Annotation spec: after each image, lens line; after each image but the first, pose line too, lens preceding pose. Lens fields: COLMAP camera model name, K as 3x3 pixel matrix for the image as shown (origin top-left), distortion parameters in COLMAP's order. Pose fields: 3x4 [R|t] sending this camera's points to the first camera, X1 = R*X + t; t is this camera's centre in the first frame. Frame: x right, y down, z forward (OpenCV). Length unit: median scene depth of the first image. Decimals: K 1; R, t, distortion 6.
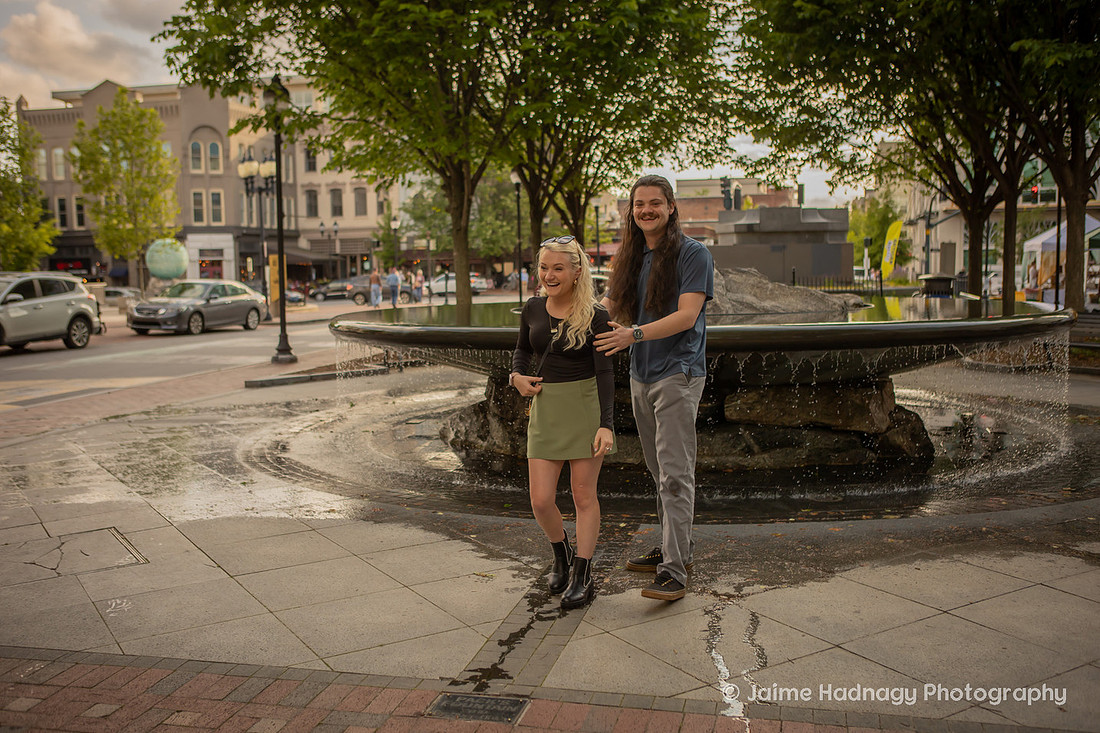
lens RADIAL K [[1095.0, 0, 555.5], [0, 1095.0, 348.0], [0, 0, 1]] dist [-0.069908, 0.108659]
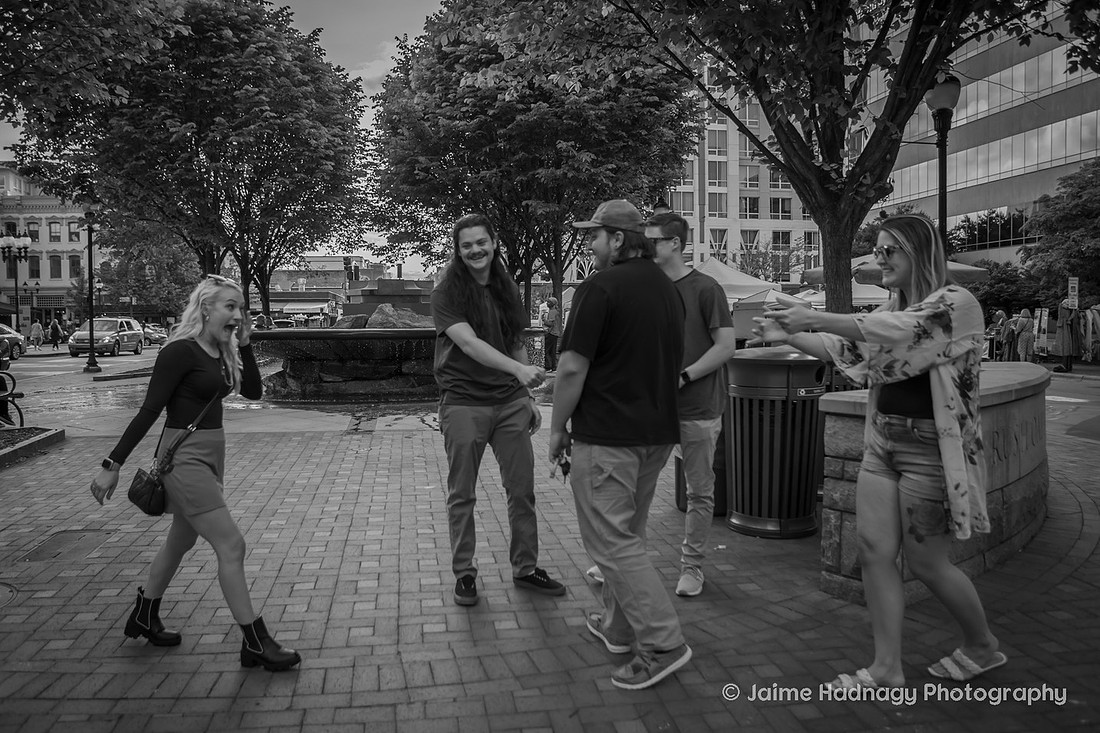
lens RADIAL K [[933.3, 0, 547.1], [0, 933.3, 374.3], [0, 0, 1]] dist [-0.135928, 0.132512]
pose [[0.920637, -0.009486, 0.390304, -0.123697], [0.019277, 0.999590, -0.021176, 0.044197], [-0.389943, 0.027020, 0.920443, -0.344355]]
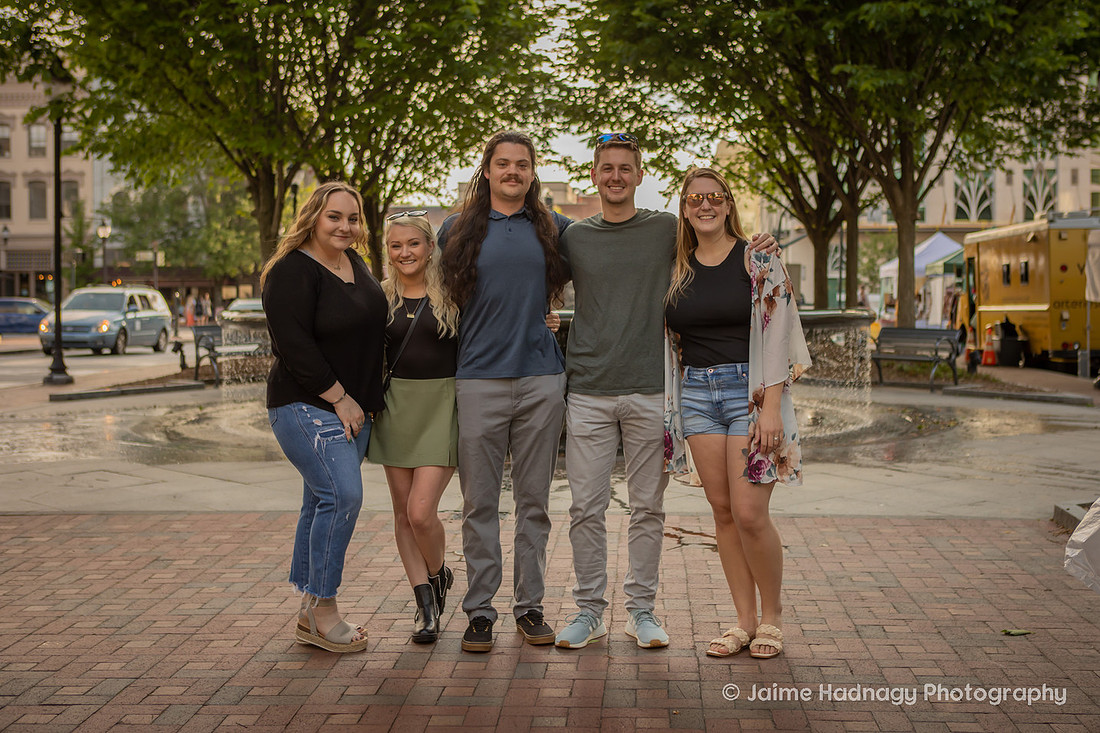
lens RADIAL K [[1642.5, 0, 599.7], [0, 1642.5, 345.5], [0, 0, 1]] dist [-0.001132, 0.023225]
pose [[0.977025, 0.008260, 0.212966, -0.083128], [0.002631, 0.998705, -0.050805, 0.039110], [-0.213110, 0.050199, 0.975738, -0.287643]]
